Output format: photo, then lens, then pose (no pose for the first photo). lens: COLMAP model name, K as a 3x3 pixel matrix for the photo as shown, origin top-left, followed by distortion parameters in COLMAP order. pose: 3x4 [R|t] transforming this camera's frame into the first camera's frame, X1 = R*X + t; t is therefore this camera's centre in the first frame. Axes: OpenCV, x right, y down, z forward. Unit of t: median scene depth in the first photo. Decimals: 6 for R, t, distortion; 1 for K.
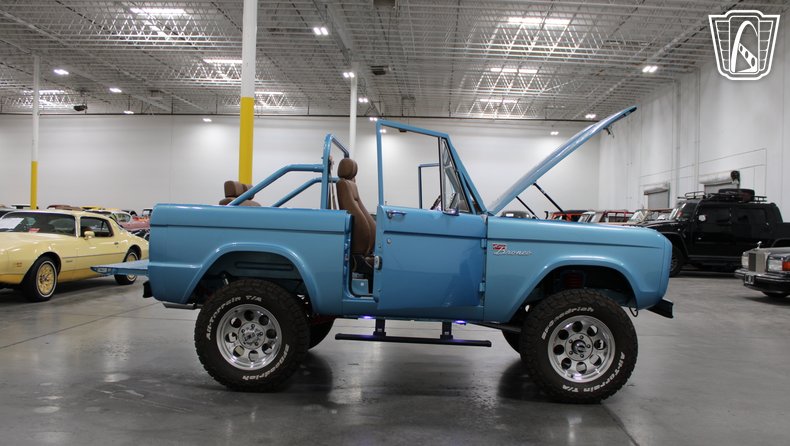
lens RADIAL K [[707.0, 0, 397.3], [0, 707.0, 227.1], [0, 0, 1]] dist [-0.155612, 0.155490]
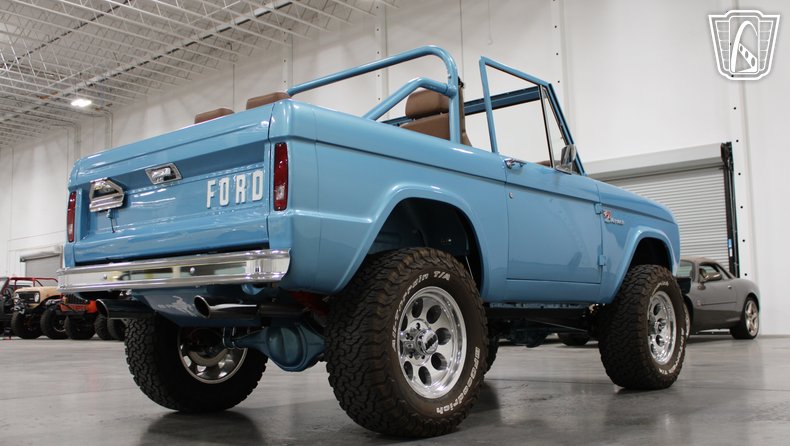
lens RADIAL K [[823.3, 0, 400.2], [0, 823.3, 226.0], [0, 0, 1]] dist [-0.132546, 0.172810]
pose [[0.620497, 0.045642, 0.782880, -0.786732], [0.041929, 0.994946, -0.091238, 0.122506], [-0.783087, 0.089438, 0.615447, 0.586313]]
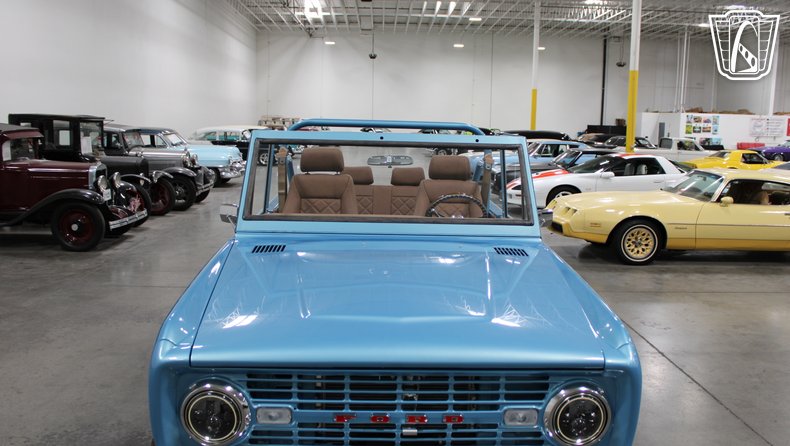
lens RADIAL K [[707.0, 0, 397.3], [0, 707.0, 227.1], [0, 0, 1]] dist [-0.155612, 0.155490]
pose [[0.082207, 0.127154, -0.988470, 0.837639], [-0.024178, 0.991790, 0.125570, -0.120784], [0.996322, 0.013576, 0.084607, 1.118345]]
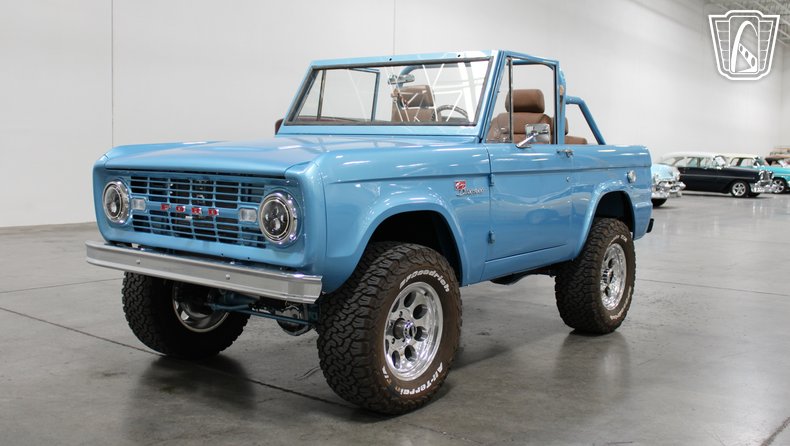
lens RADIAL K [[820.0, 0, 394.1], [0, 820.0, 220.2], [0, 0, 1]] dist [-0.121595, 0.134281]
pose [[-0.575642, 0.030713, -0.817125, 0.922851], [-0.040117, 0.997030, 0.065737, 0.012541], [0.816717, 0.070622, -0.572700, 1.766302]]
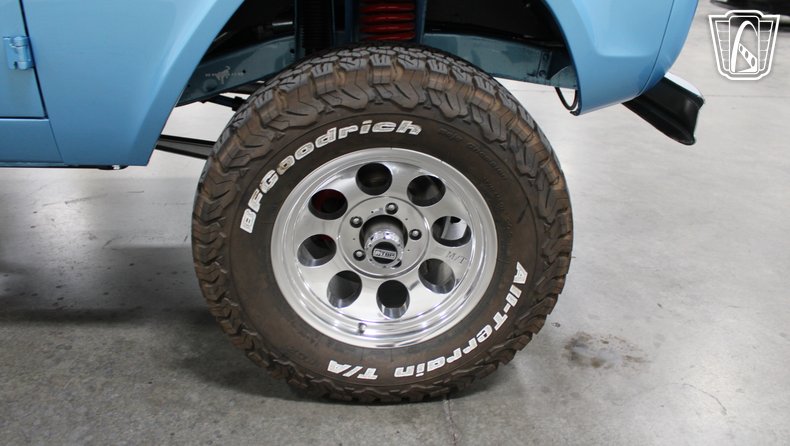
lens RADIAL K [[649.0, 0, 405.1], [0, 649.0, 221.6], [0, 0, 1]] dist [-0.139207, 0.104508]
pose [[0.995908, -0.046241, 0.077641, 0.247678], [0.011406, 0.916615, 0.399607, 0.049644], [-0.089645, -0.397087, 0.913392, 0.737411]]
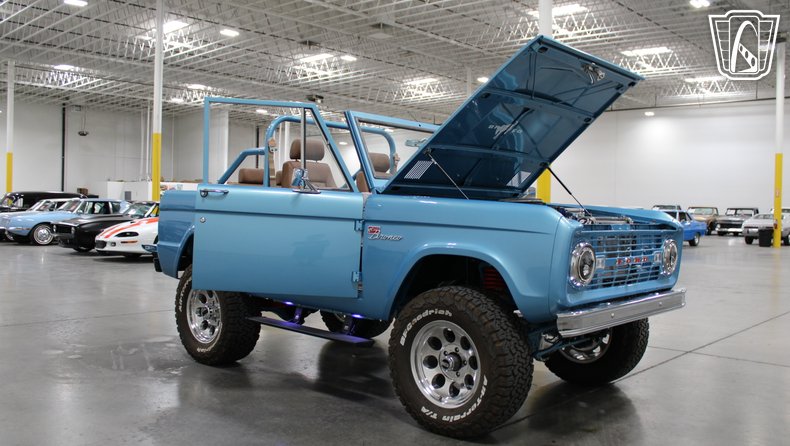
lens RADIAL K [[707.0, 0, 397.3], [0, 707.0, 227.1], [0, 0, 1]] dist [-0.155612, 0.155490]
pose [[0.771616, 0.005774, -0.636063, 0.701864], [-0.004766, 0.999983, 0.003295, 0.021777], [0.636071, 0.000489, 0.771630, 0.365855]]
